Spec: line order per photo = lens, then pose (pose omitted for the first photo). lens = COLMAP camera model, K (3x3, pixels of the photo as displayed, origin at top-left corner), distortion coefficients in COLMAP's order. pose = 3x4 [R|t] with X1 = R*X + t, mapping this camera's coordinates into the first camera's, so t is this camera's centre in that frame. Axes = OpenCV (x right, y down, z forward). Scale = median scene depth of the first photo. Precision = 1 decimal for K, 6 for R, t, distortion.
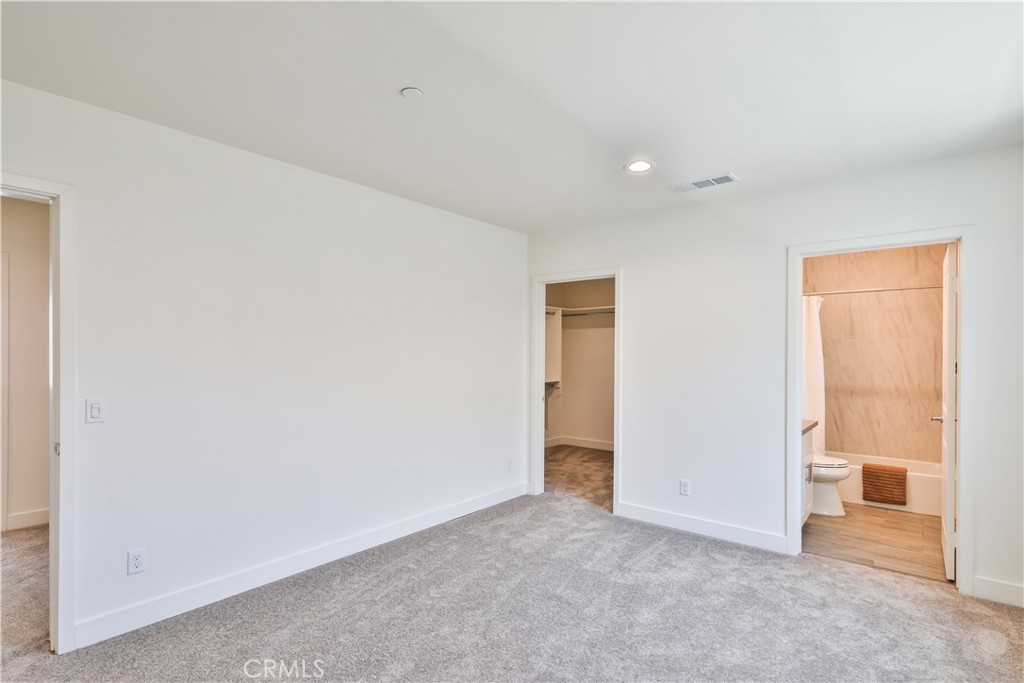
lens RADIAL K [[504.7, 0, 509.3], [0, 504.7, 344.2], [0, 0, 1]] dist [-0.000975, -0.000601]
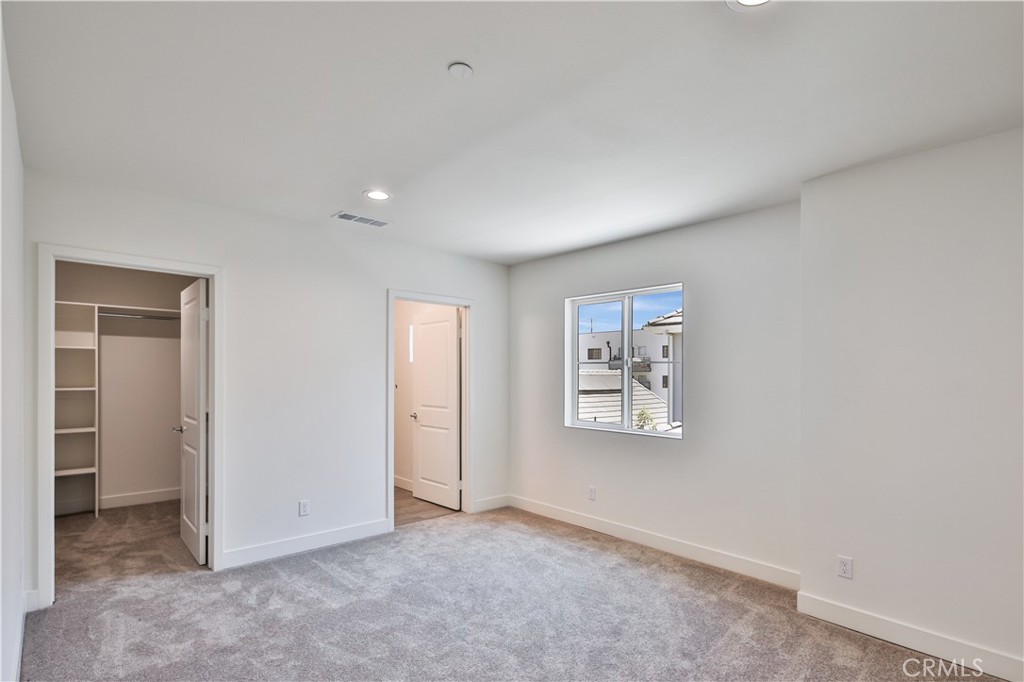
lens RADIAL K [[497.3, 0, 510.1], [0, 497.3, 378.8], [0, 0, 1]] dist [0.018677, -0.000030]
pose [[0.157168, -0.003411, 0.987566, -0.540439], [-0.024314, 0.999678, 0.007322, 0.012224], [-0.987273, -0.025163, 0.157034, 0.434929]]
